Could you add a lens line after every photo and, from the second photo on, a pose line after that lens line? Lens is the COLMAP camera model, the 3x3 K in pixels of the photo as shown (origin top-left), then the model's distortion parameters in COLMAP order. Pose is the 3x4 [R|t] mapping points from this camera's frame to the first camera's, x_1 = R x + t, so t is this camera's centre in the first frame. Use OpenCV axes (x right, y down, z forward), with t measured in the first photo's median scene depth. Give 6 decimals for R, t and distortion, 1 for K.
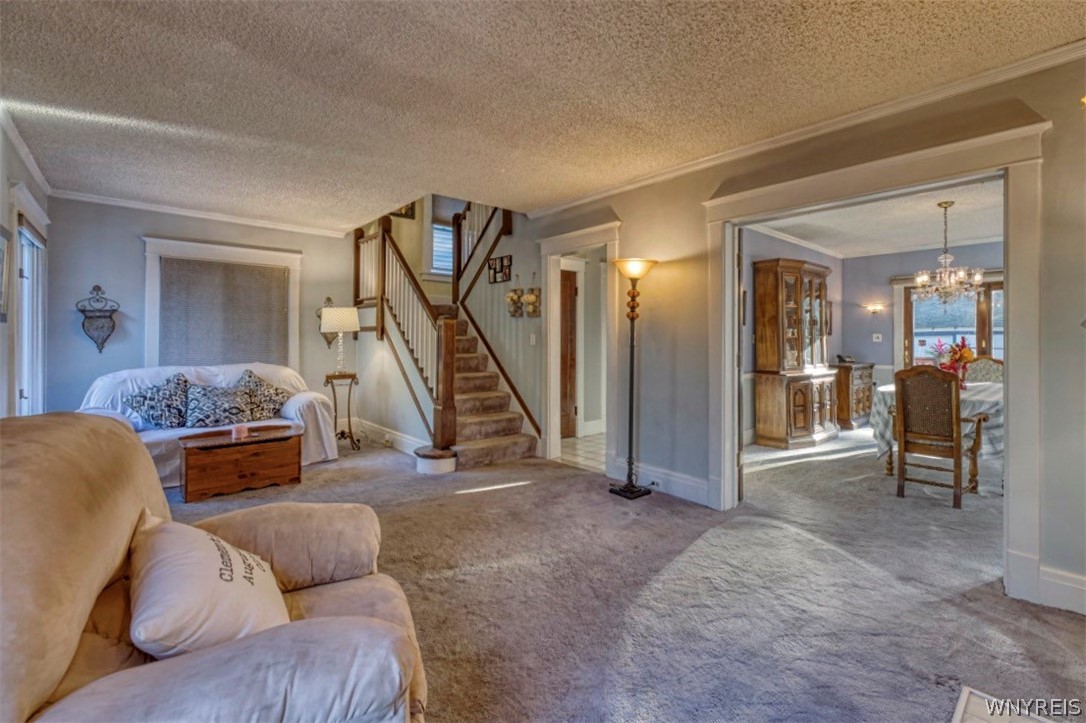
lens RADIAL K [[499.7, 0, 566.9], [0, 499.7, 333.5], [0, 0, 1]] dist [0.000291, -0.000162]
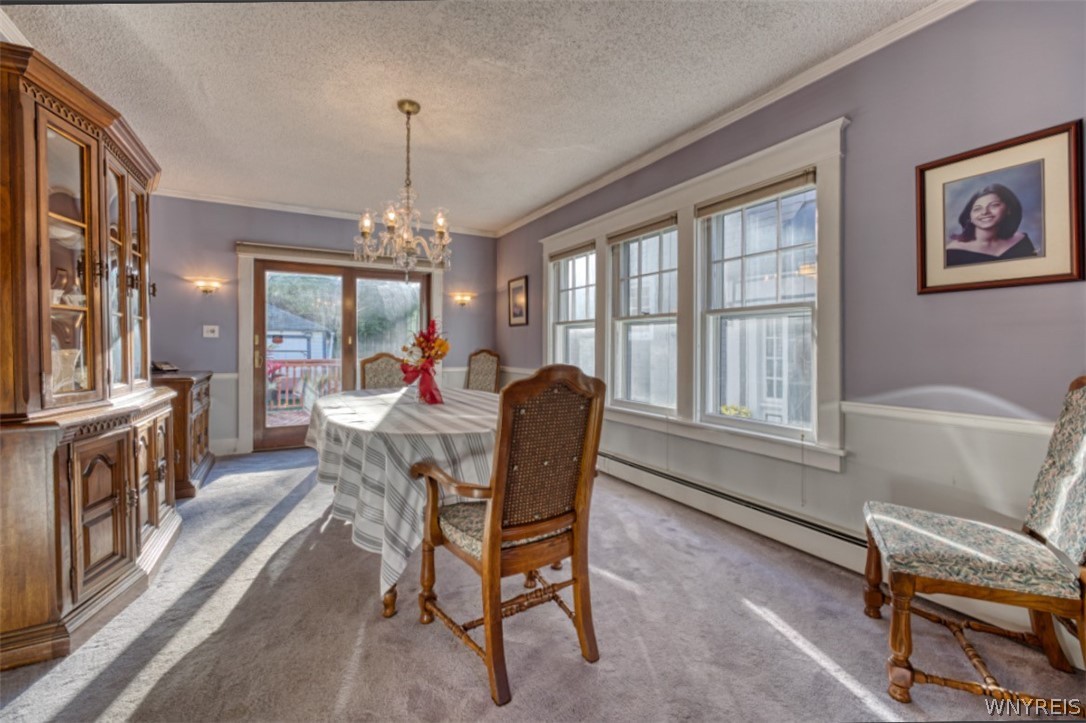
lens RADIAL K [[437.0, 0, 542.4], [0, 437.0, 352.7], [0, 0, 1]] dist [0.000761, -0.000453]
pose [[0.229566, -0.014849, 0.973180, 0.225460], [-0.007907, 0.999822, 0.017121, 0.029551], [-0.973261, -0.011625, 0.229408, 0.596746]]
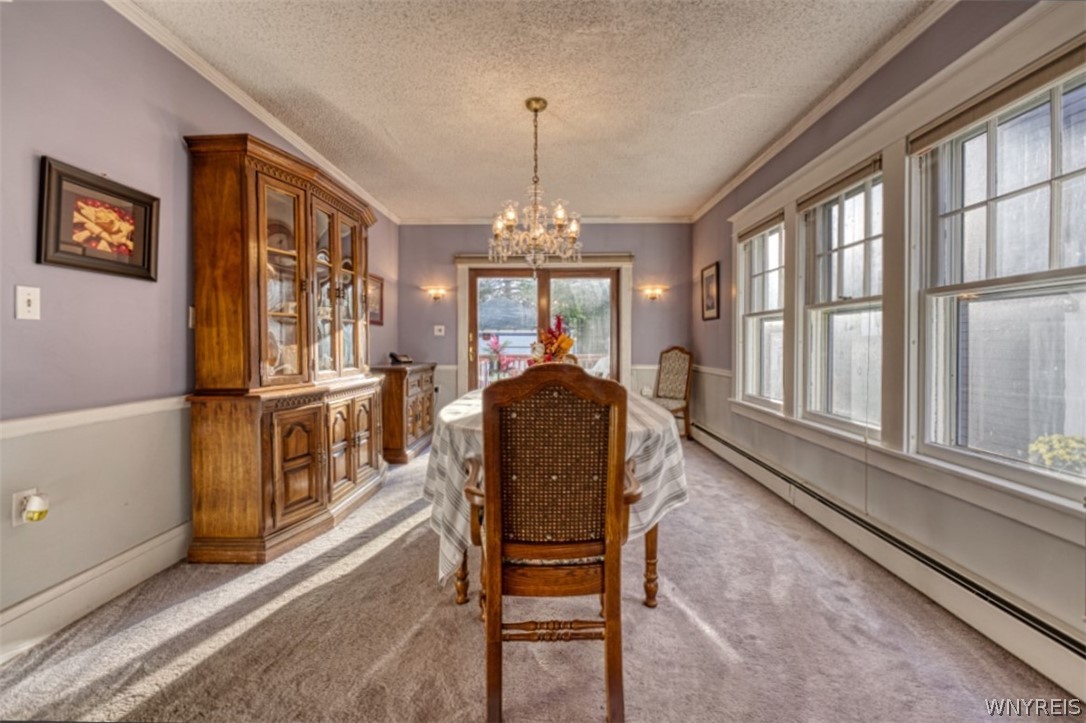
lens RADIAL K [[447.0, 0, 559.9], [0, 447.0, 349.7], [0, 0, 1]] dist [0.001071, -0.000040]
pose [[0.683208, -0.011175, 0.730139, 0.310431], [-0.006042, 0.999762, 0.020955, 0.029371], [-0.730199, -0.018728, 0.682978, 0.499306]]
